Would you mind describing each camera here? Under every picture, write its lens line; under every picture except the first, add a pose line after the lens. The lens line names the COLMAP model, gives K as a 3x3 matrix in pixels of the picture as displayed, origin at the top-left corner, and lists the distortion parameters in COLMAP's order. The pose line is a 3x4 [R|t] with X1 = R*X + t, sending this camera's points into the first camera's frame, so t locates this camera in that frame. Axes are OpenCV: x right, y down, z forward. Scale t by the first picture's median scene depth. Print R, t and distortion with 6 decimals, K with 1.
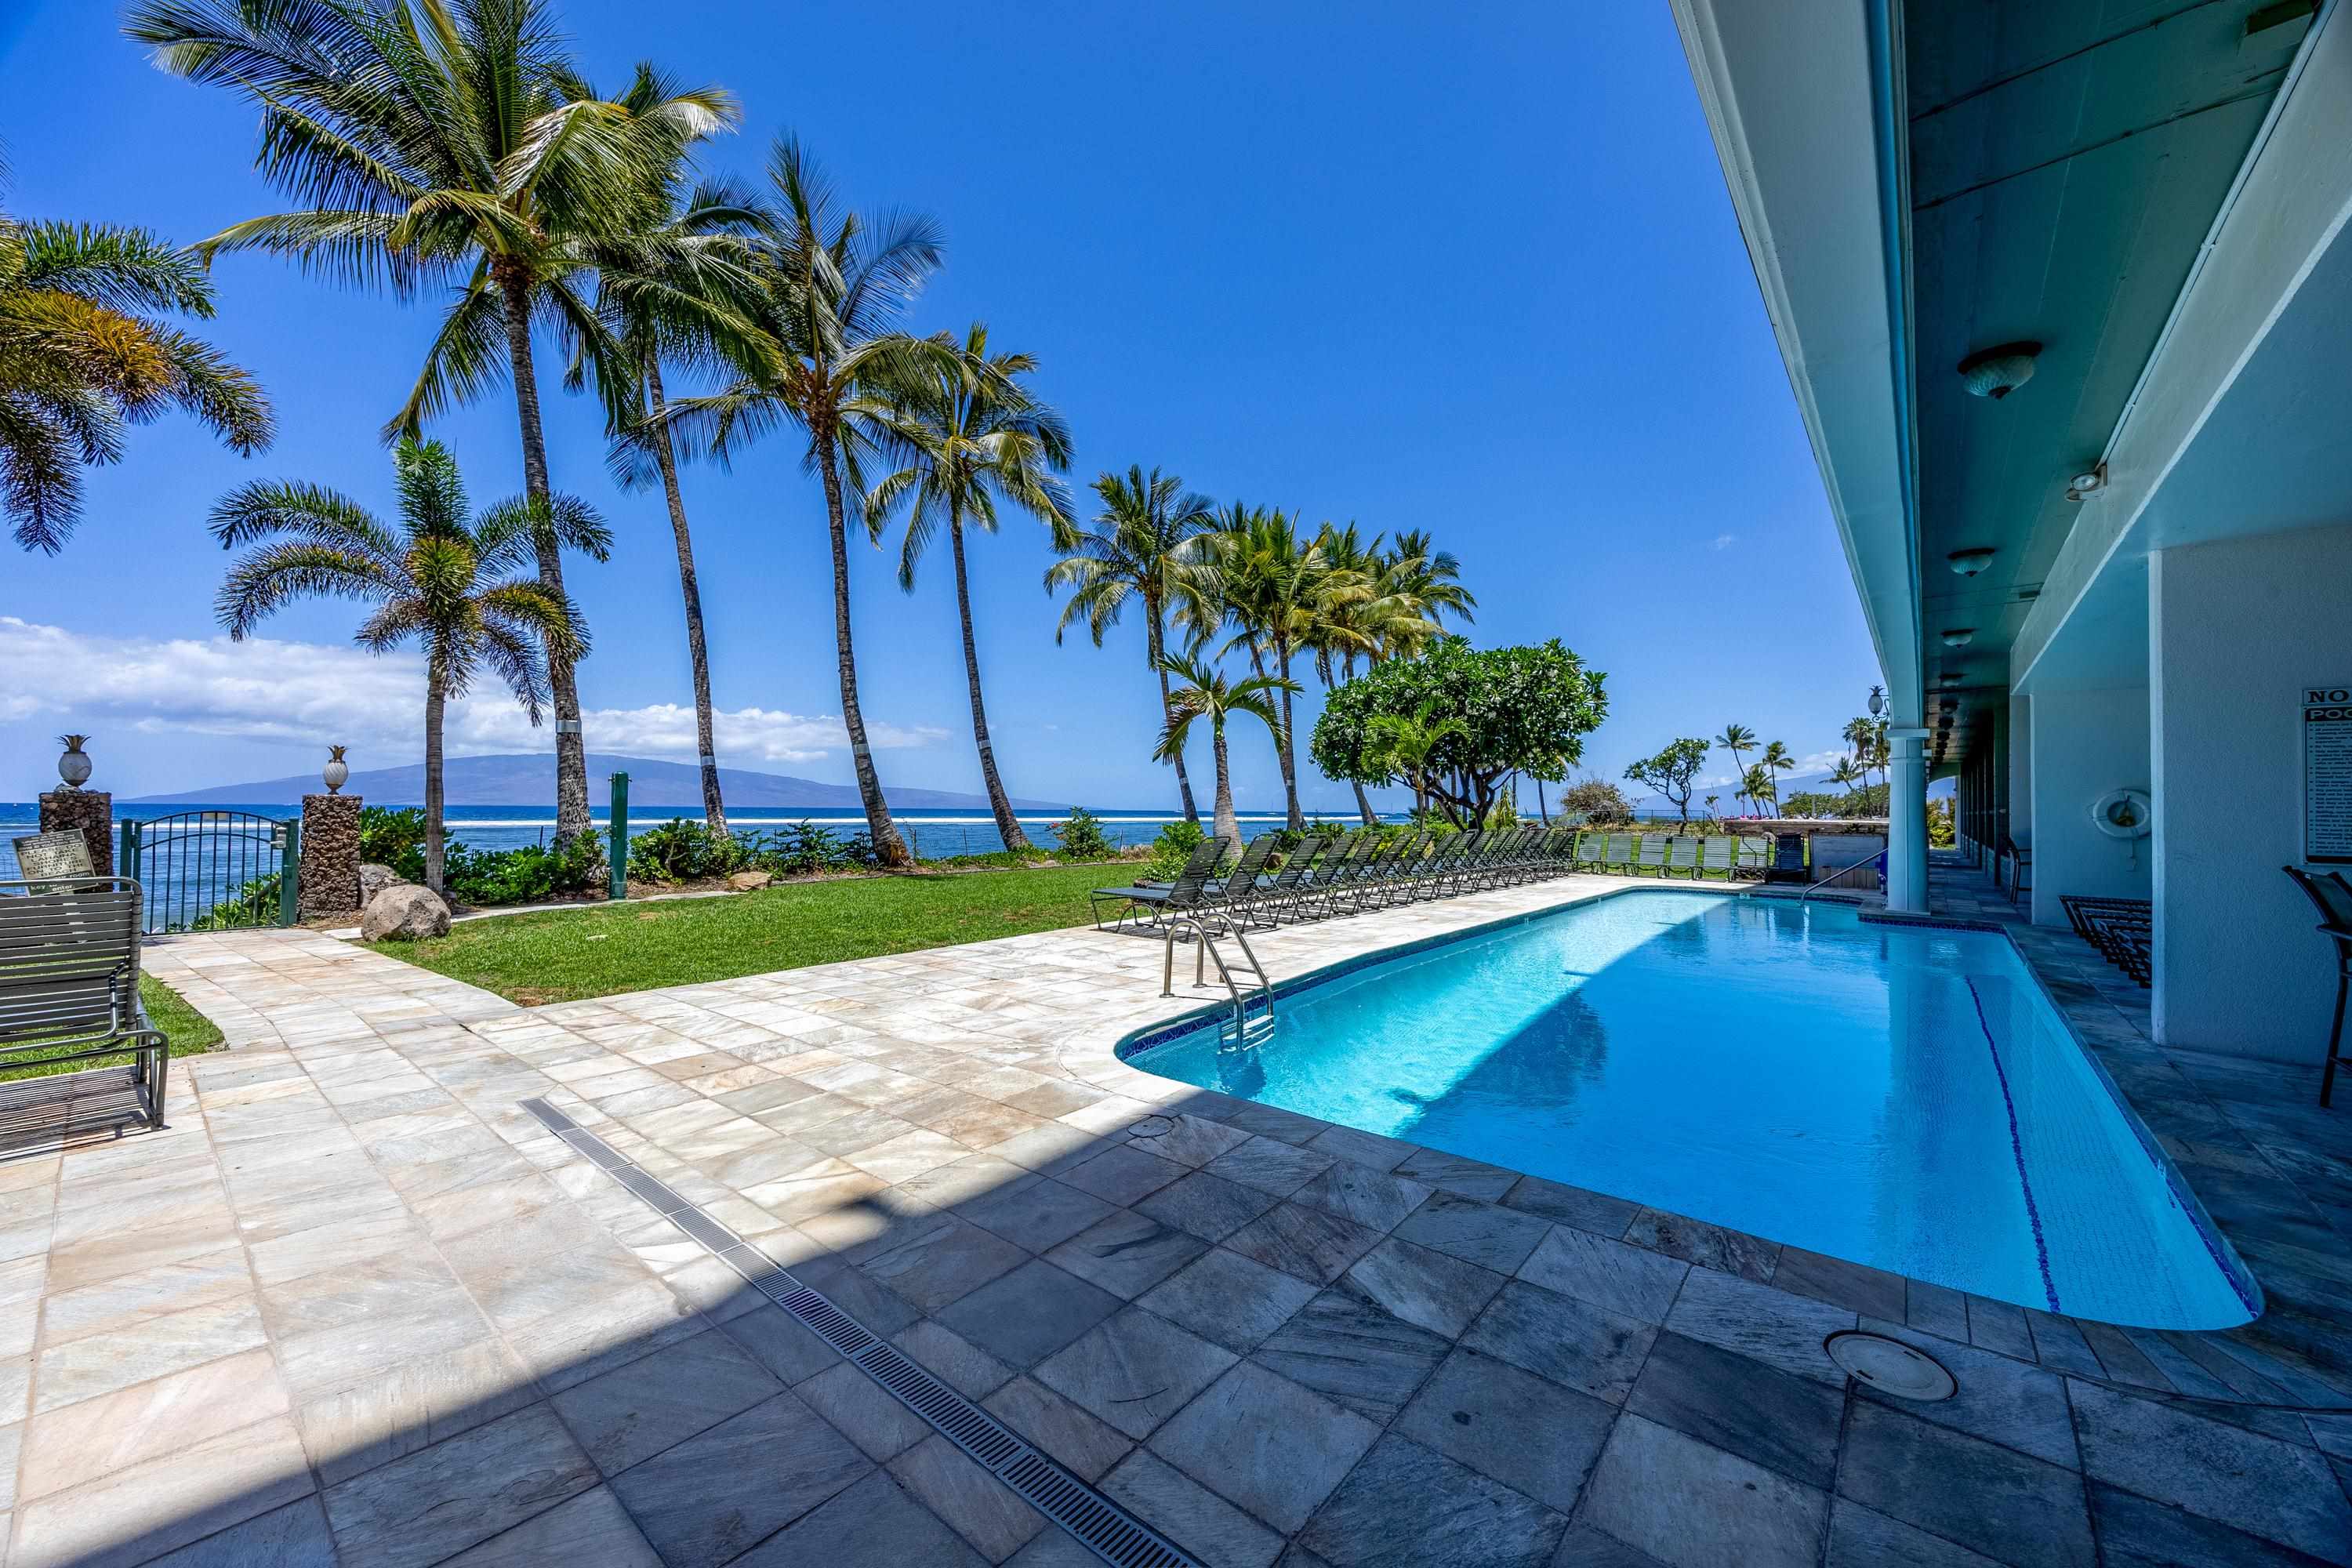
lens RADIAL K [[926.1, 0, 1174.1], [0, 926.1, 785.7], [0, 0, 1]] dist [-0.028993, 0.010704]
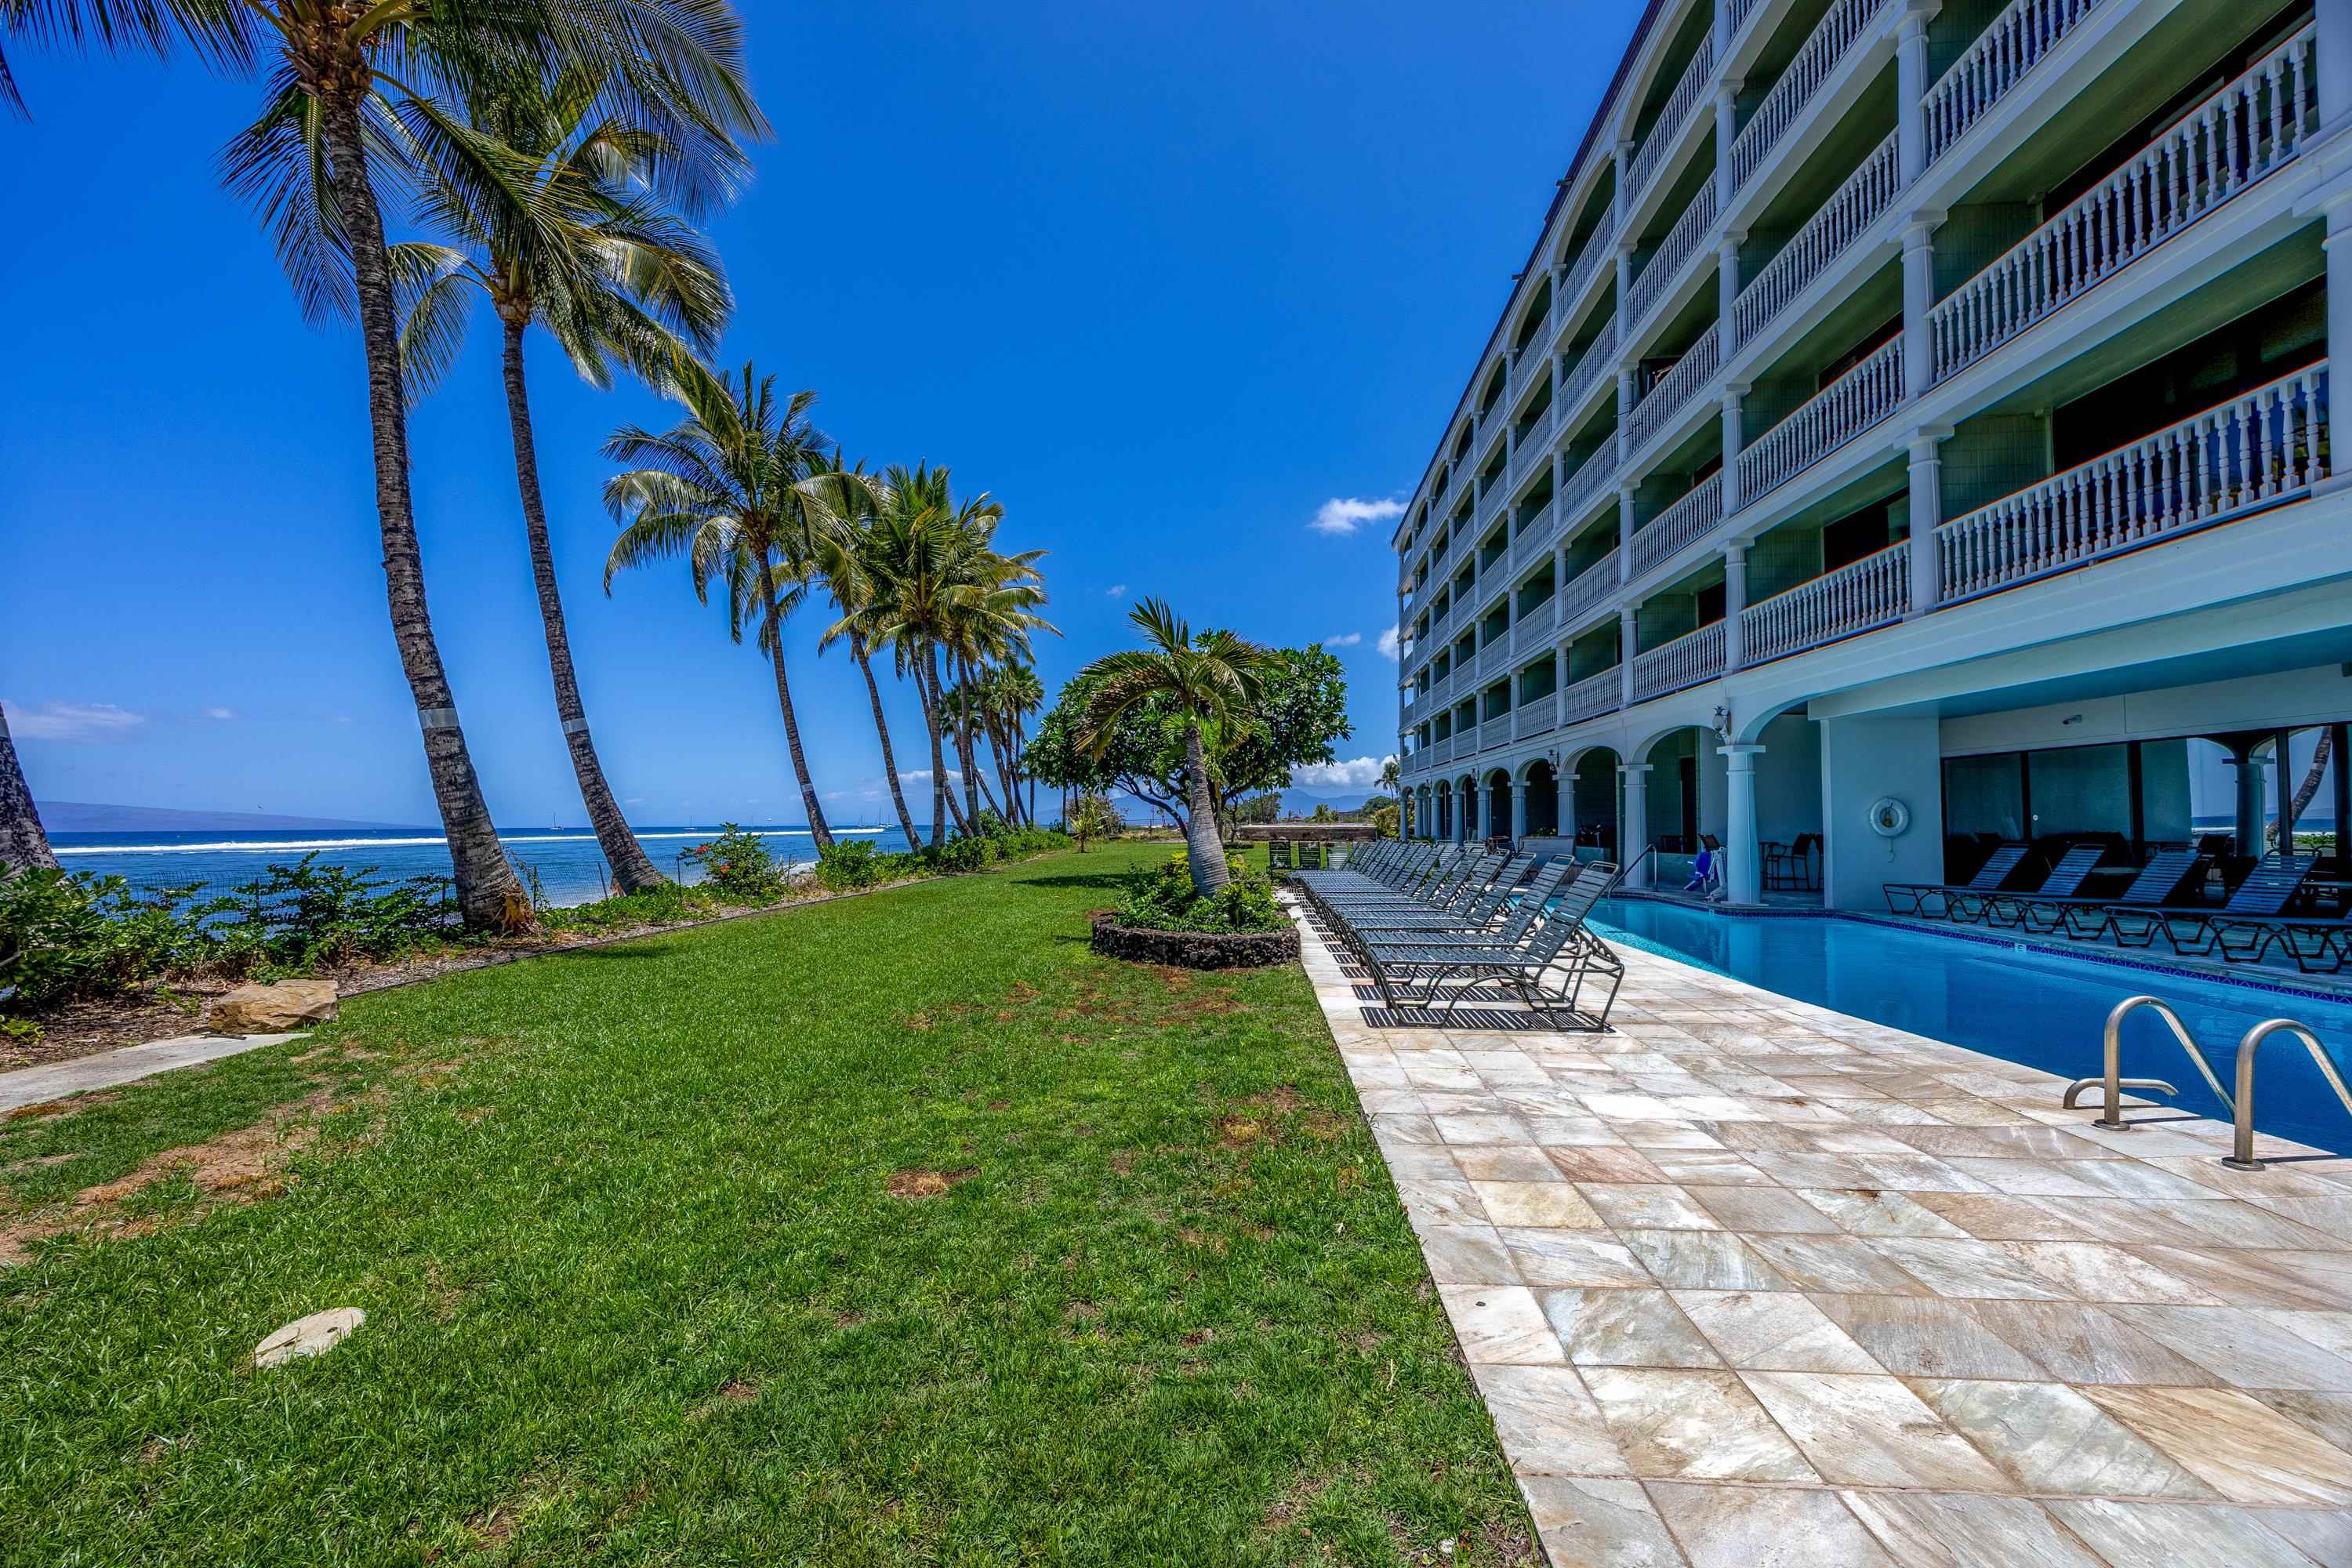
lens RADIAL K [[926.1, 0, 1174.1], [0, 926.1, 785.7], [0, 0, 1]] dist [-0.028993, 0.010704]
pose [[0.808438, 0.013809, 0.588419, -0.242597], [-0.004056, 0.999832, -0.017892, 0.005270], [-0.588567, 0.012078, 0.808358, 0.261154]]
